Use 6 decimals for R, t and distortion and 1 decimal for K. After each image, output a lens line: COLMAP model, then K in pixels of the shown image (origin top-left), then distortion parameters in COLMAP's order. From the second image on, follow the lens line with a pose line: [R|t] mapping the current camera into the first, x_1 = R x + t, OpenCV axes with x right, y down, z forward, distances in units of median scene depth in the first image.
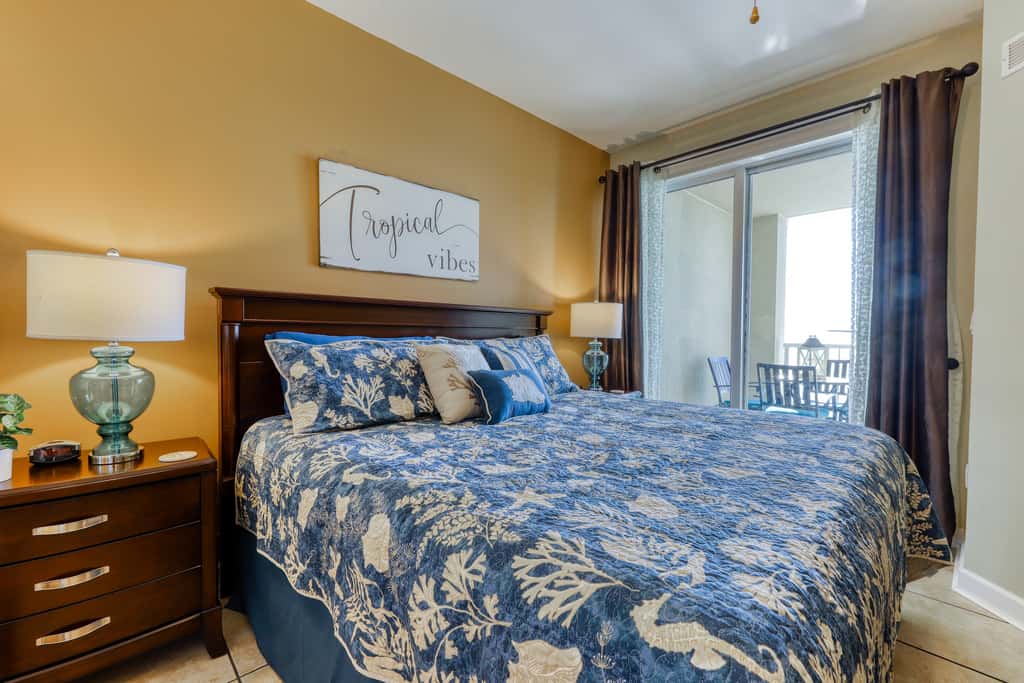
lens RADIAL K [[432.1, 0, 514.0], [0, 432.1, 342.8], [0, 0, 1]] dist [0.027504, 0.000140]
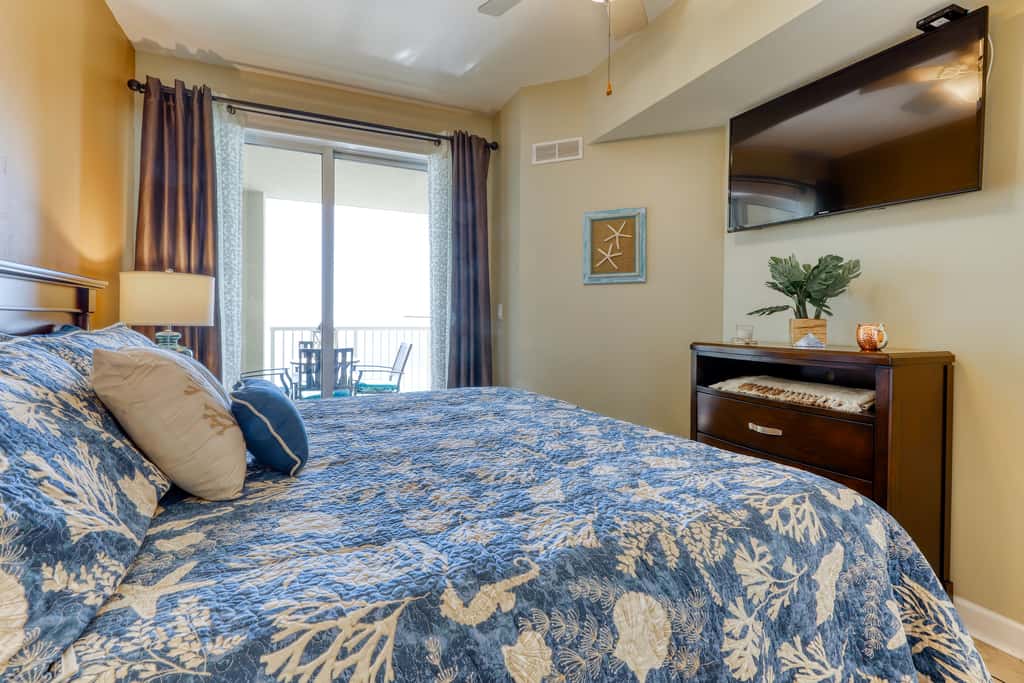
lens RADIAL K [[447.6, 0, 510.0], [0, 447.6, 345.5], [0, 0, 1]] dist [-0.002299, -0.000153]
pose [[0.361797, -0.062123, 0.930185, -0.602459], [0.020613, 0.998066, 0.058639, -0.026287], [-0.932029, -0.002041, 0.362378, 0.553148]]
